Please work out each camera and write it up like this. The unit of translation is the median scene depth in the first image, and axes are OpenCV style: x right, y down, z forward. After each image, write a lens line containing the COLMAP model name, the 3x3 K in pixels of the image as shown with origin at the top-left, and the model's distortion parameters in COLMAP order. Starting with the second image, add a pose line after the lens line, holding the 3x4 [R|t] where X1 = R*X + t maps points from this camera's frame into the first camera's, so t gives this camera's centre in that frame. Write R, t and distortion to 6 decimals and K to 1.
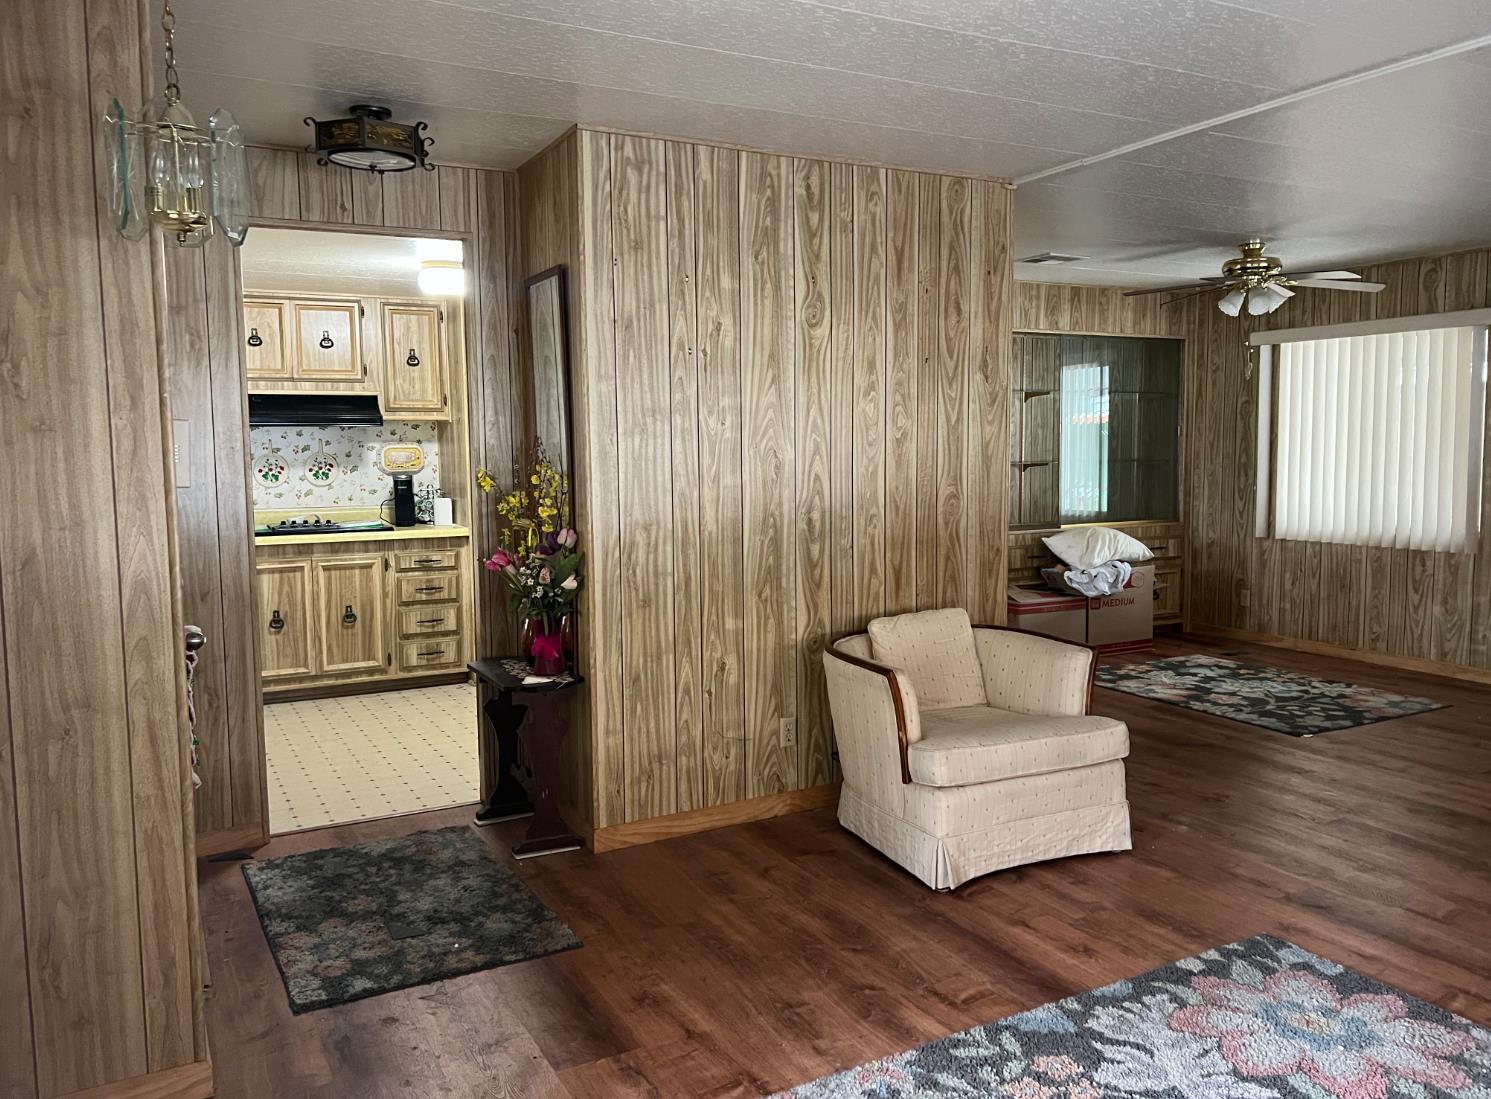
lens RADIAL K [[1131.0, 0, 734.4], [0, 1131.0, 546.4], [0, 0, 1]] dist [0.071266, -0.058847]
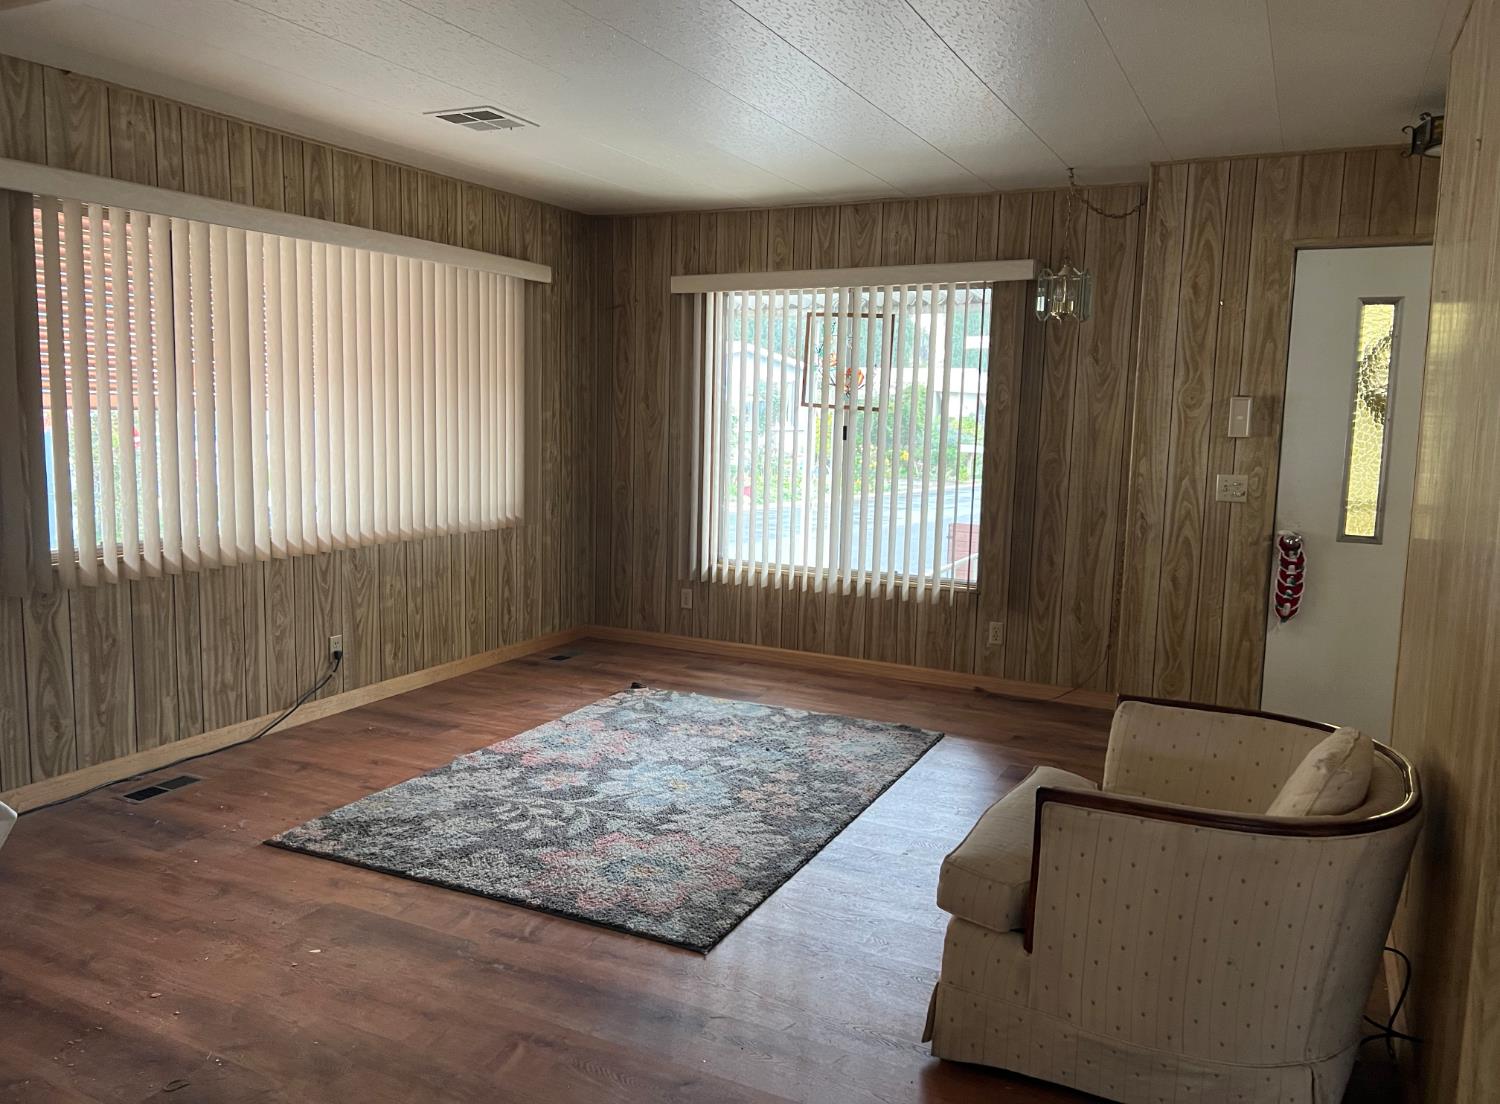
lens RADIAL K [[1137.8, 0, 738.5], [0, 1137.8, 527.2], [0, 0, 1]] dist [0.071266, -0.058847]
pose [[-0.816213, 0.053004, -0.575314, 0.804250], [-0.073091, 0.978309, 0.193828, -0.142362], [0.573109, 0.200255, -0.794635, 1.423163]]
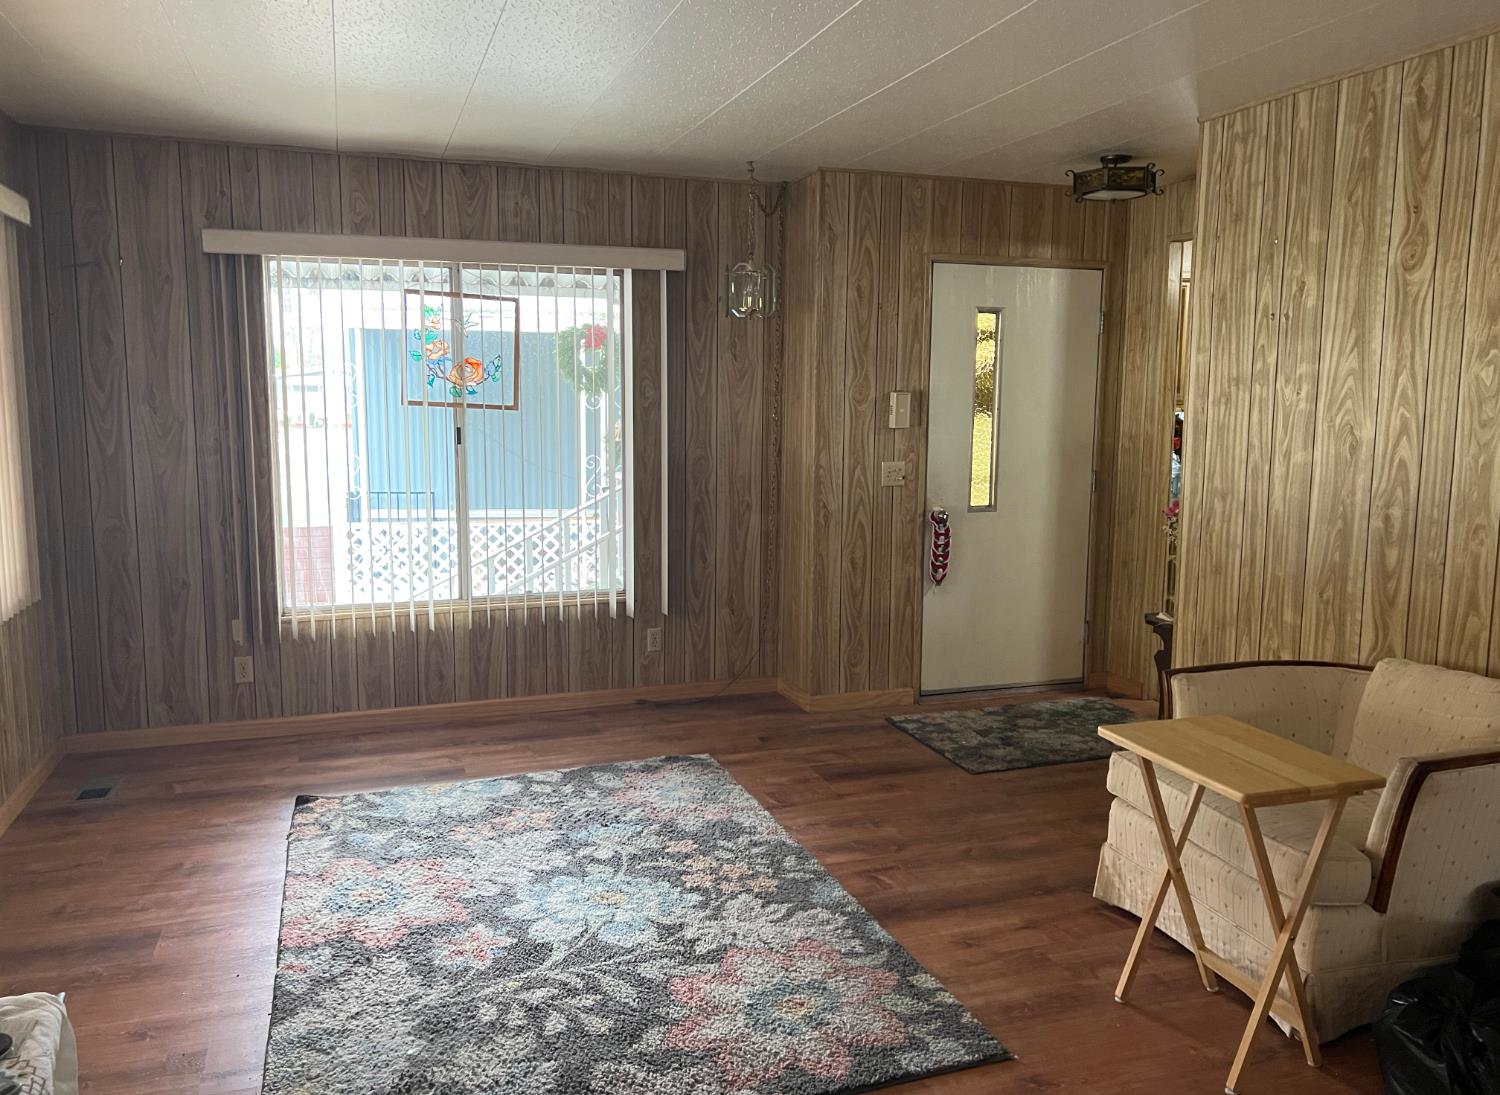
lens RADIAL K [[1137.1, 0, 763.4], [0, 1137.1, 539.1], [0, 0, 1]] dist [0.052196, -0.046639]
pose [[-0.149050, 0.136254, -0.979397, 1.031930], [-0.102287, 0.983023, 0.152325, -0.096407], [0.983525, 0.122883, -0.132582, 0.763298]]
